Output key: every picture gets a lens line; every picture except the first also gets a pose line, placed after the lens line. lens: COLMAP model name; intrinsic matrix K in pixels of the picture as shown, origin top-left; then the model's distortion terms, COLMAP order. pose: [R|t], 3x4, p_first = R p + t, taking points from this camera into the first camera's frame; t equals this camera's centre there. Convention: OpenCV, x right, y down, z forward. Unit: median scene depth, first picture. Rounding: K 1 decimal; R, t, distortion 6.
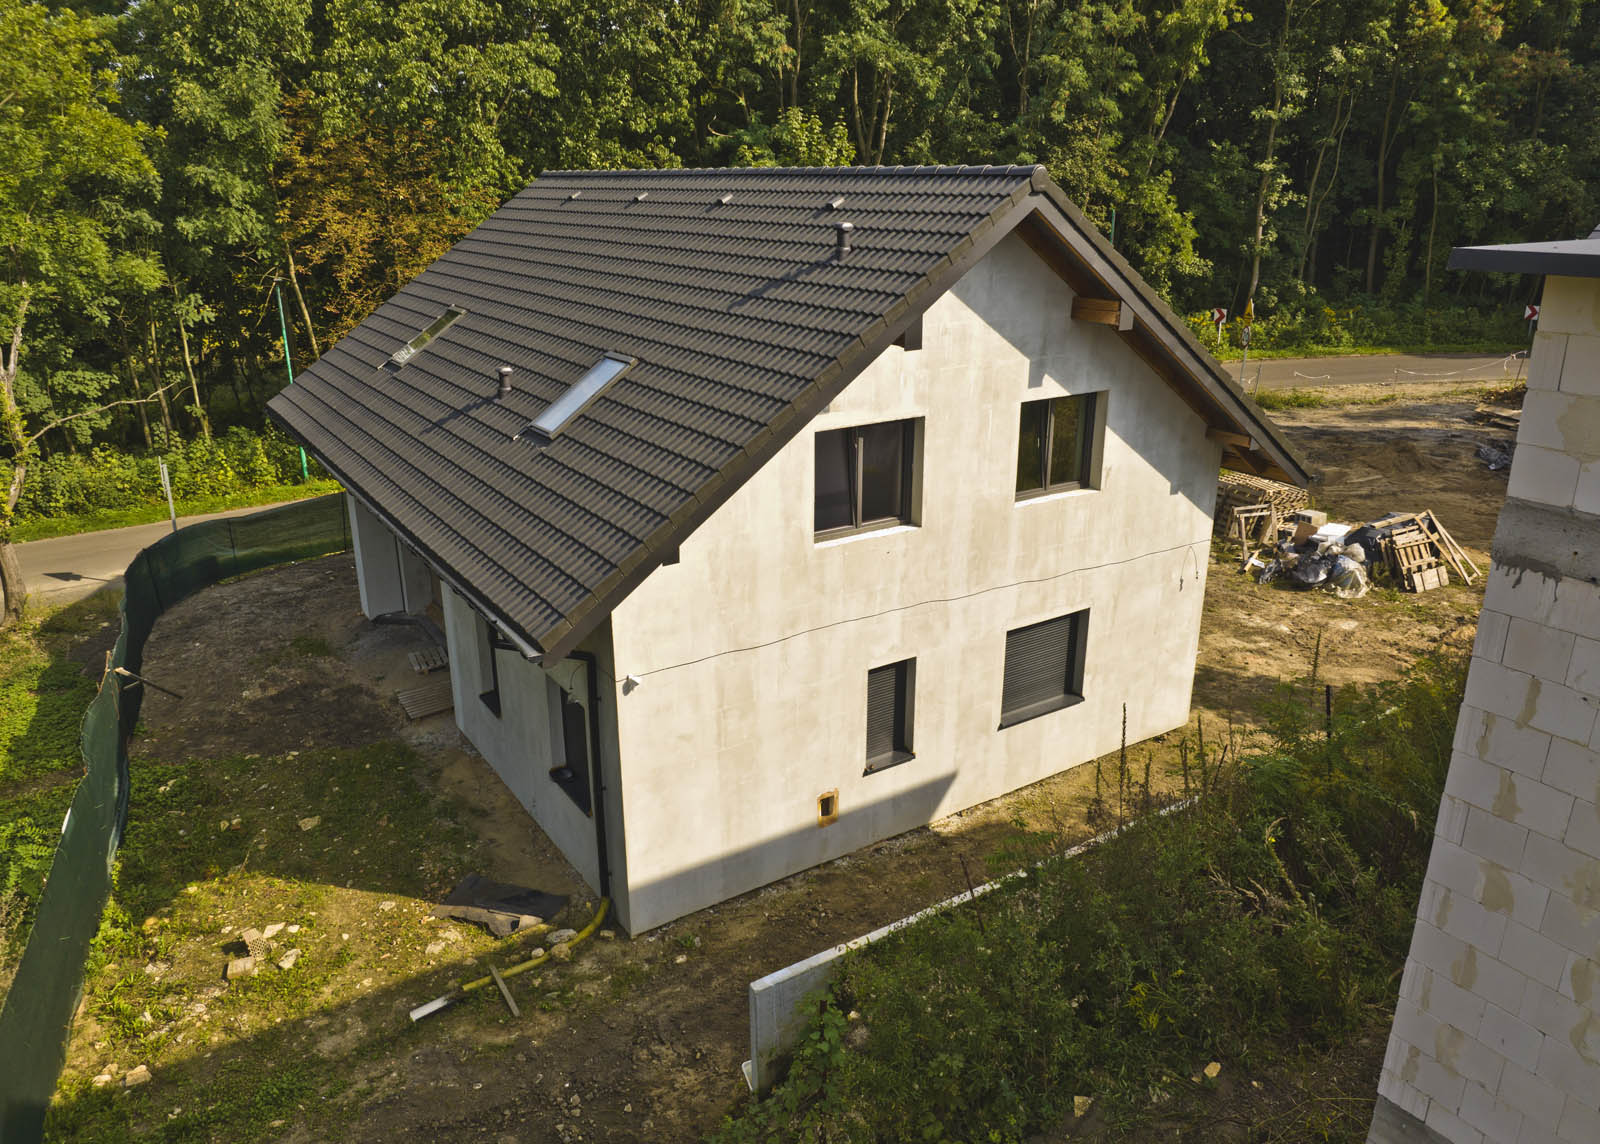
lens RADIAL K [[1152.4, 0, 800.0], [0, 1152.4, 572.0], [0, 0, 1]] dist [-0.048184, 0.008285]
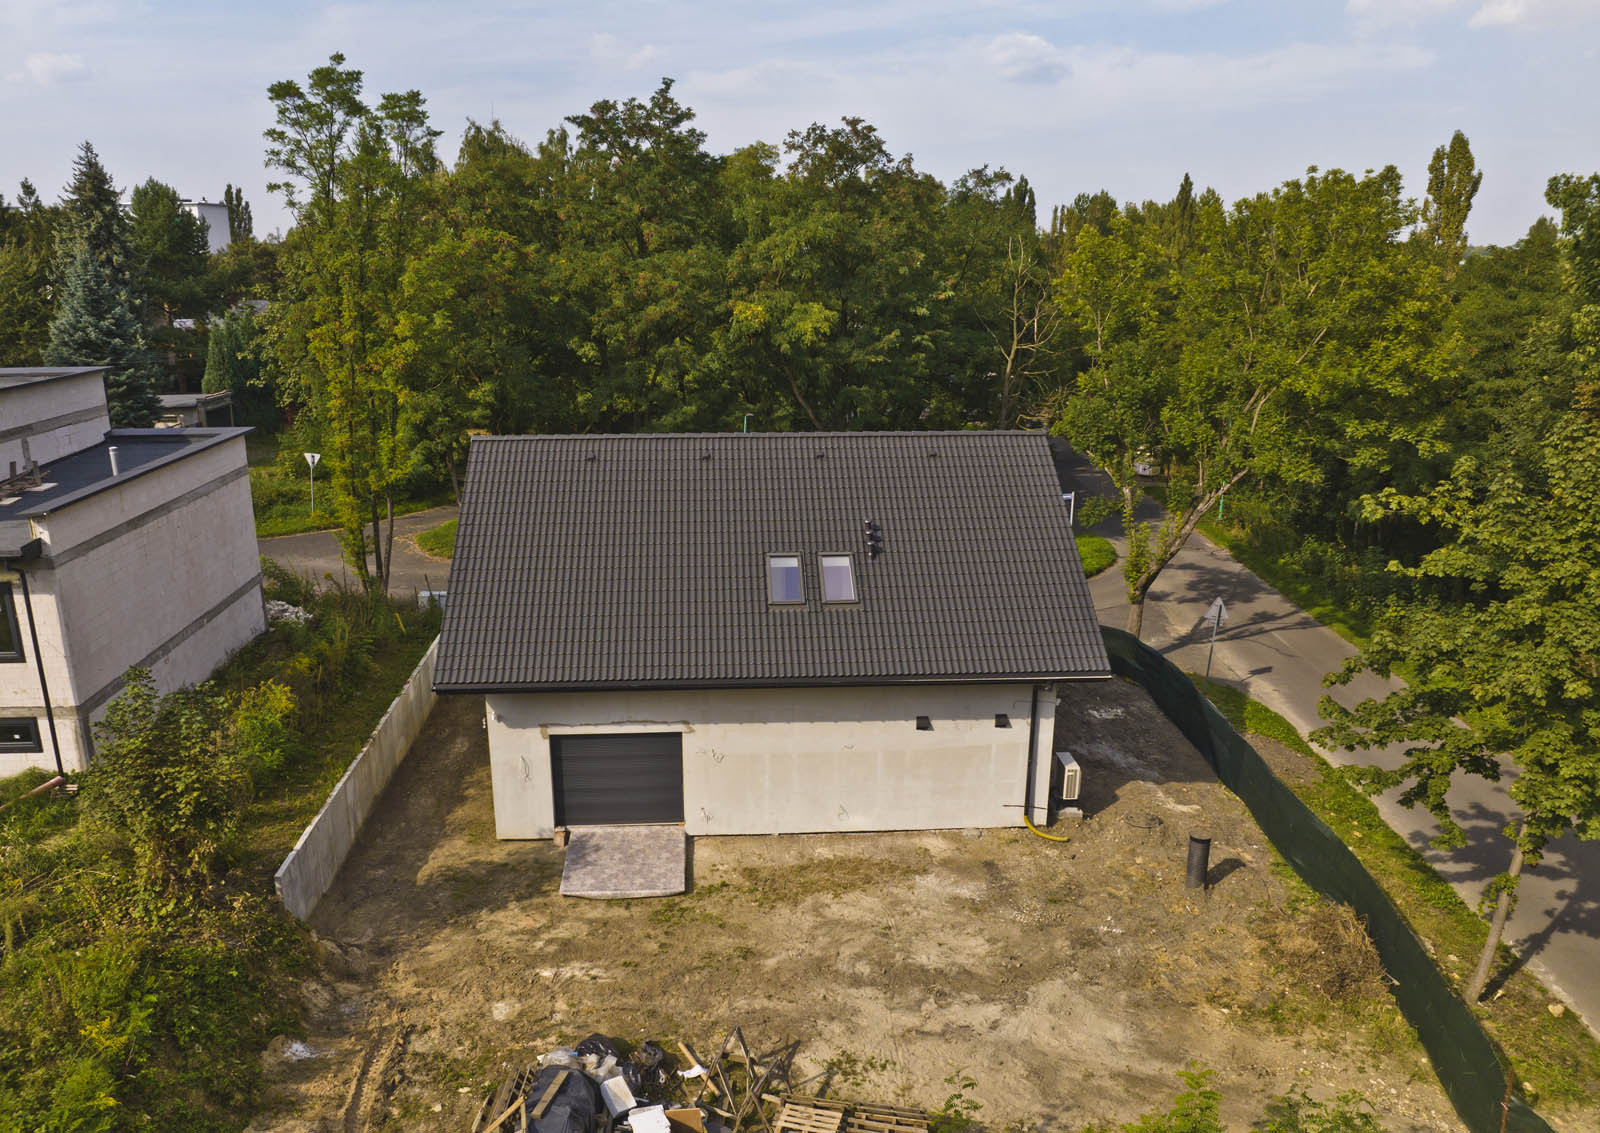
lens RADIAL K [[1163.9, 0, 759.6], [0, 1163.9, 608.7], [0, 0, 1]] dist [-0.045535, 0.002184]
pose [[-0.511640, 0.251805, -0.821473, 1.096190], [-0.279393, 0.855371, 0.436211, -0.709129], [0.812505, 0.452697, -0.367290, 1.427485]]
